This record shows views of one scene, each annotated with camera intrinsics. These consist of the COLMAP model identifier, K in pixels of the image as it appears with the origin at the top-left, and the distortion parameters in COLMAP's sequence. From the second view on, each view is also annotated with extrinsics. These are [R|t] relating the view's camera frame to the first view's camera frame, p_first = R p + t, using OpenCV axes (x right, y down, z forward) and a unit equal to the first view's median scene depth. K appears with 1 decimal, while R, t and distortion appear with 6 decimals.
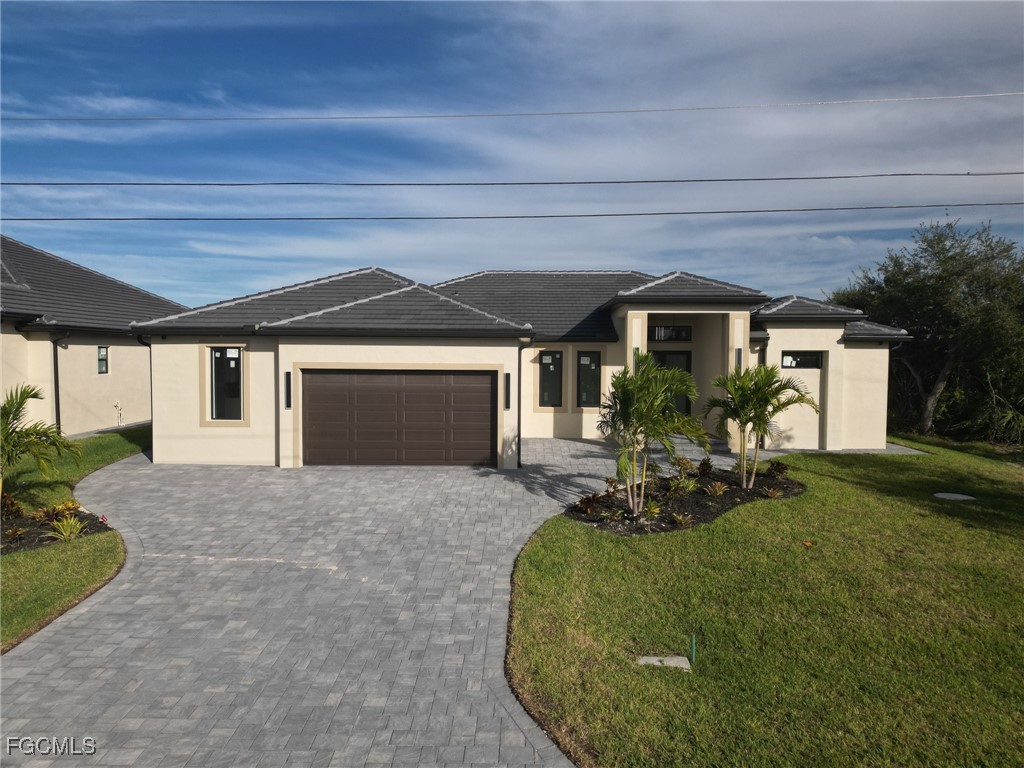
lens RADIAL K [[704.9, 0, 500.9], [0, 704.9, 382.5], [0, 0, 1]] dist [0.049504, -0.034668]
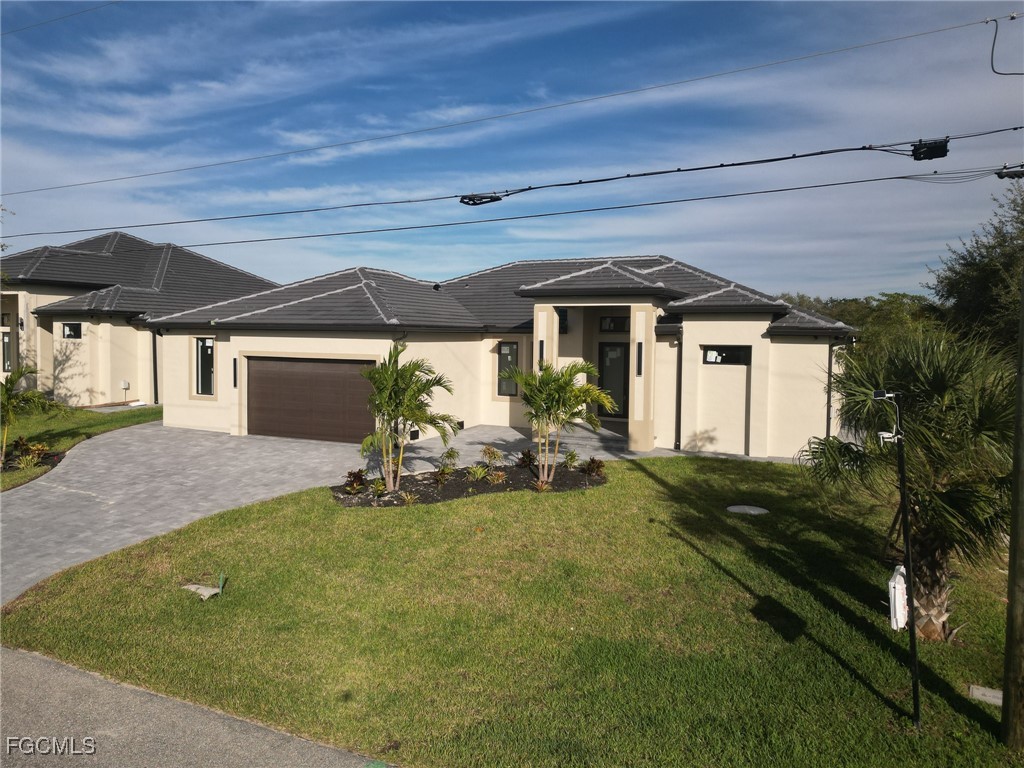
lens RADIAL K [[716.8, 0, 508.6], [0, 716.8, 351.5], [0, 0, 1]] dist [-0.000304, 0.000585]
pose [[0.910297, 0.016517, -0.413626, 0.643220], [-0.022262, 0.999711, -0.009074, -0.025627], [0.413357, 0.017469, 0.910401, 0.050005]]
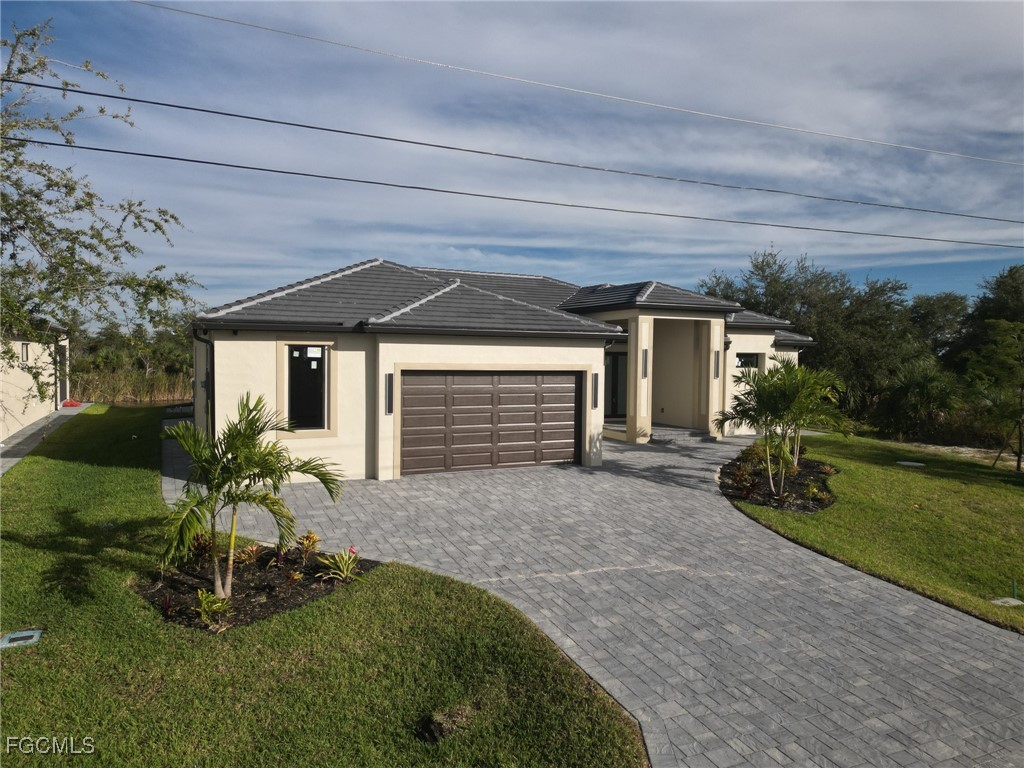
lens RADIAL K [[704.9, 0, 500.9], [0, 704.9, 382.5], [0, 0, 1]] dist [0.049504, -0.034668]
pose [[0.897957, -0.012147, 0.439915, -0.552772], [0.011515, 0.999925, 0.004105, -0.005476], [-0.439932, 0.001379, 0.898030, 0.126858]]
